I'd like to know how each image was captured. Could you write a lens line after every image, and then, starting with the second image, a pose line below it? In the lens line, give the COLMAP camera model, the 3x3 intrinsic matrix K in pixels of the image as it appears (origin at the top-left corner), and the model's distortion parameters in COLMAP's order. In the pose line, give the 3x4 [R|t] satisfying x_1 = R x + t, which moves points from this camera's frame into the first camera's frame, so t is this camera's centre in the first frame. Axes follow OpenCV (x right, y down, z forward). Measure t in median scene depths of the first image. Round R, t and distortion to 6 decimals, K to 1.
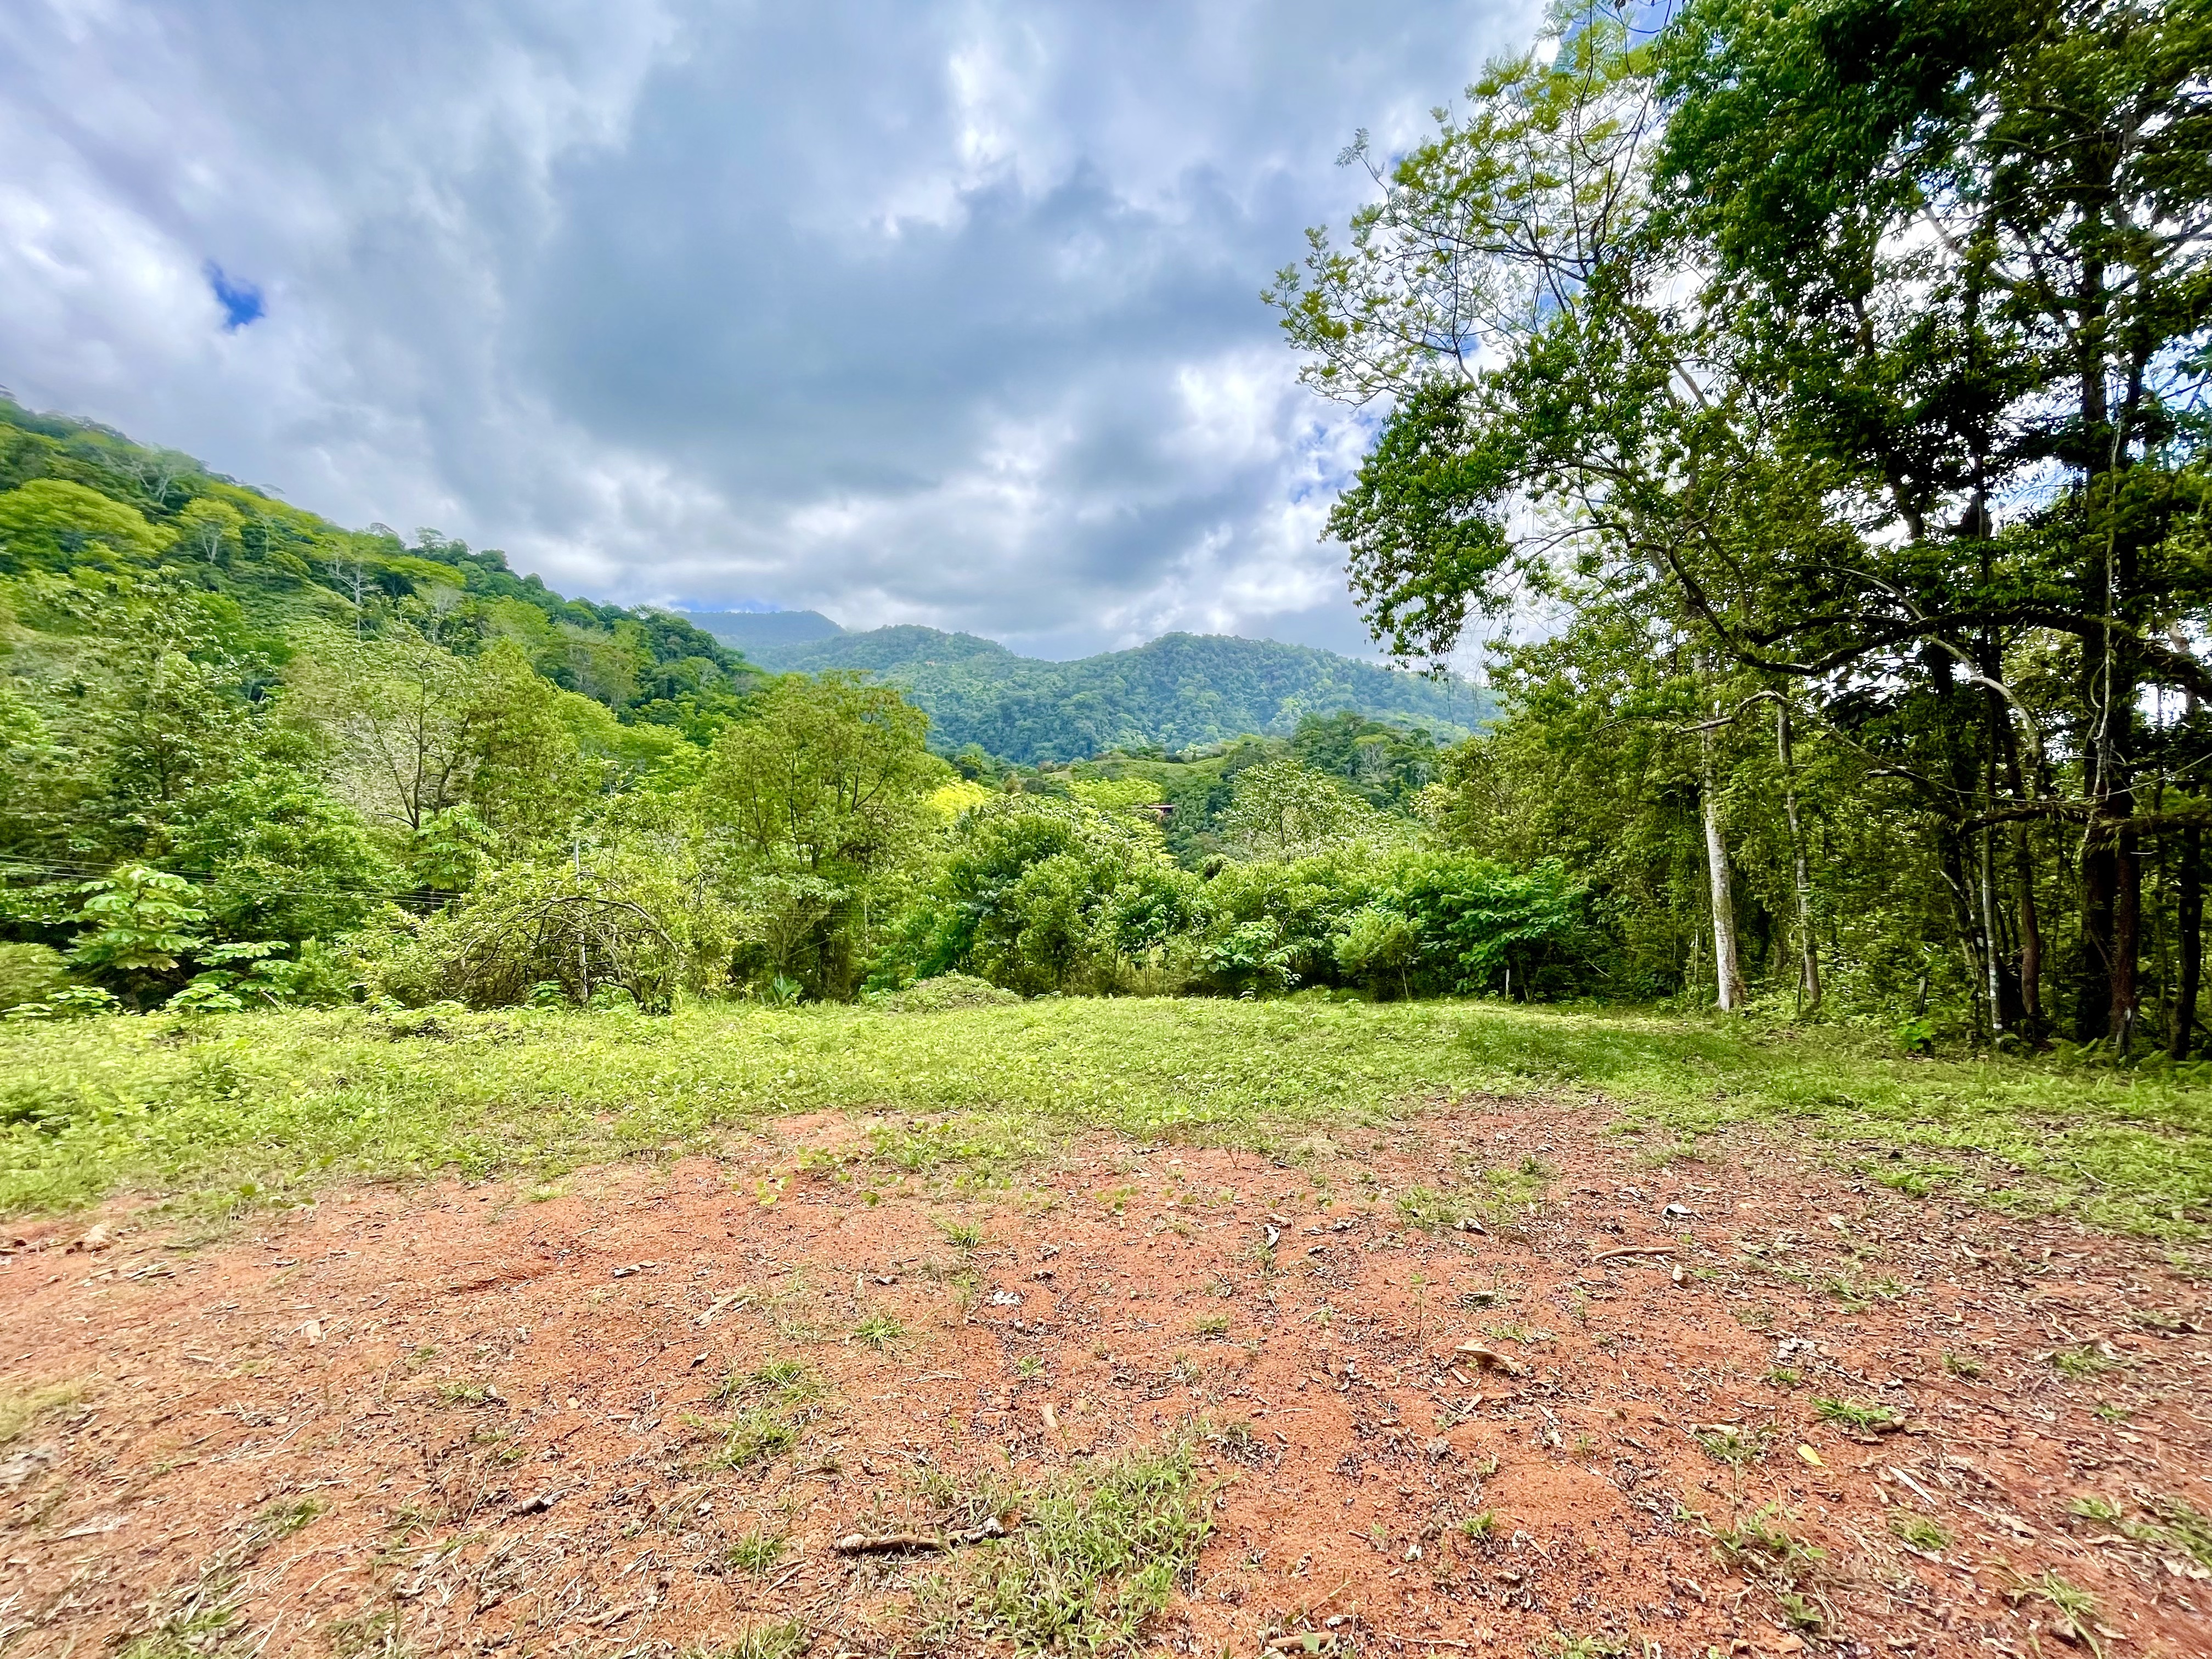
lens RADIAL K [[899.8, 0, 1106.0], [0, 899.8, 829.5], [0, 0, 1]] dist [0.001658, 0.000316]
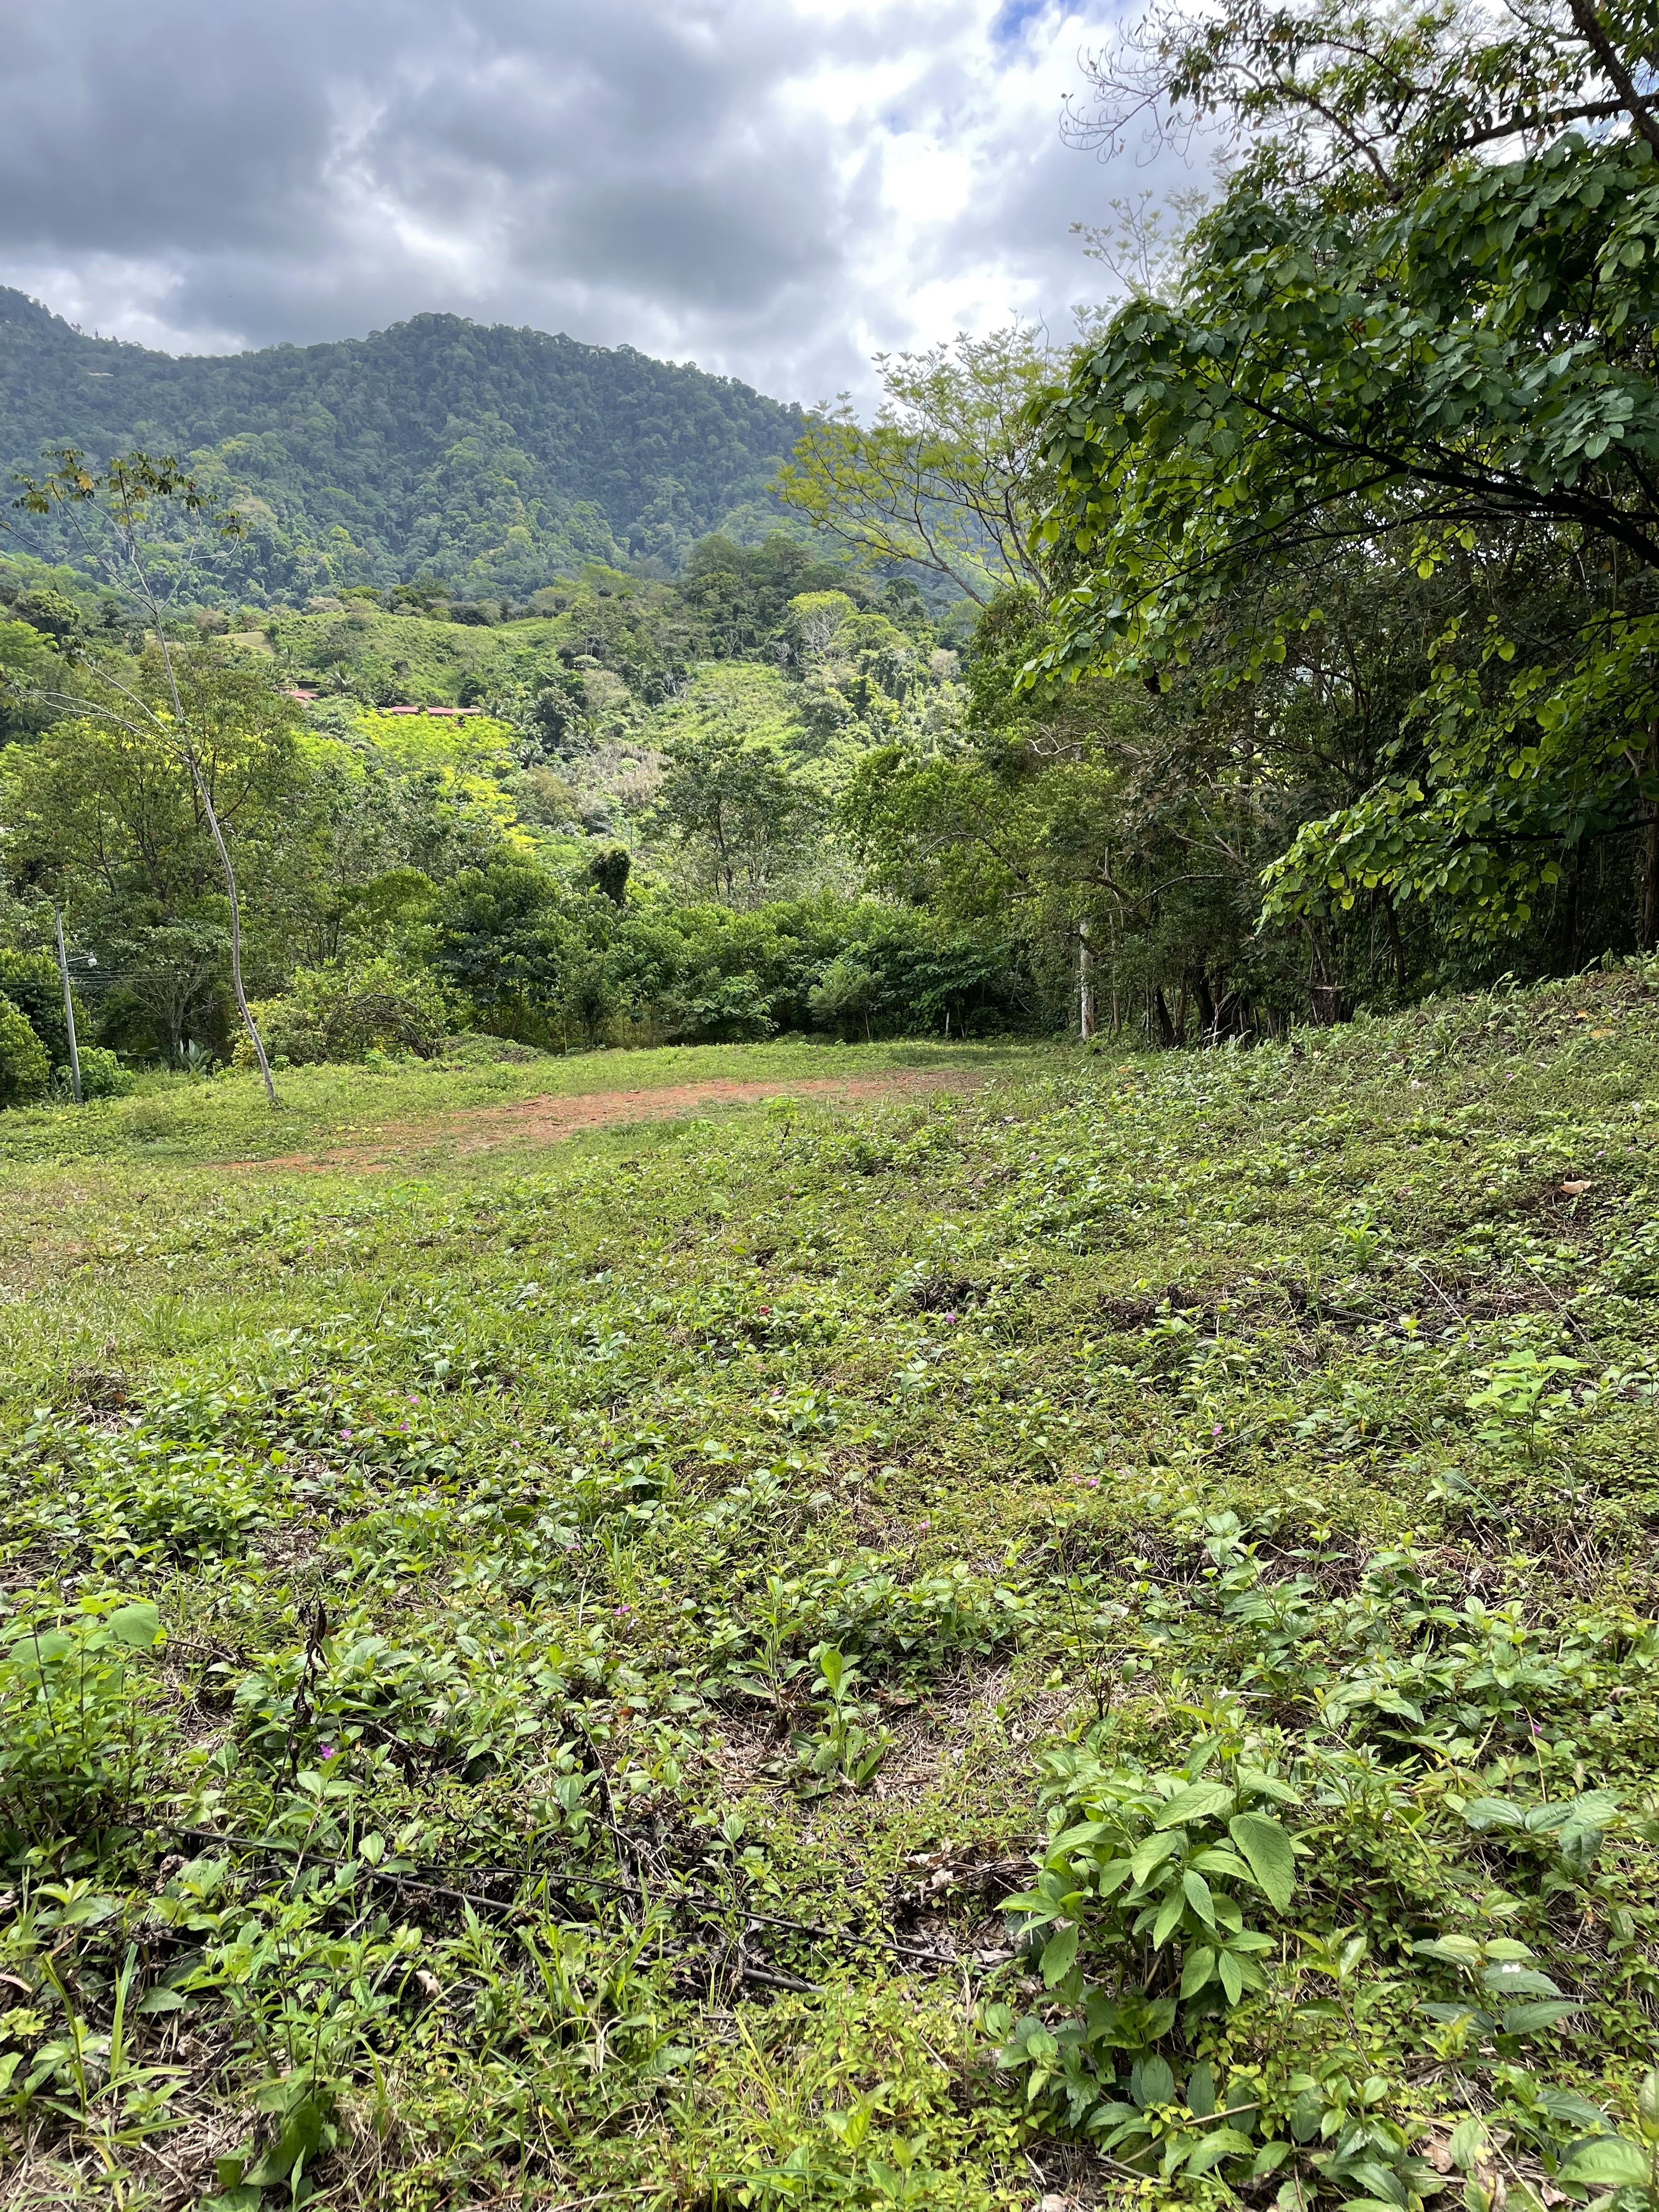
lens RADIAL K [[1667.5, 0, 829.5], [0, 1667.5, 1106.0], [0, 0, 1]] dist [0.042553, -0.008303]
pose [[0.956907, -0.051828, 0.285733, -0.030905], [-0.011735, 0.976239, 0.216377, -0.017934], [-0.290158, -0.210405, 0.933562, -0.093832]]
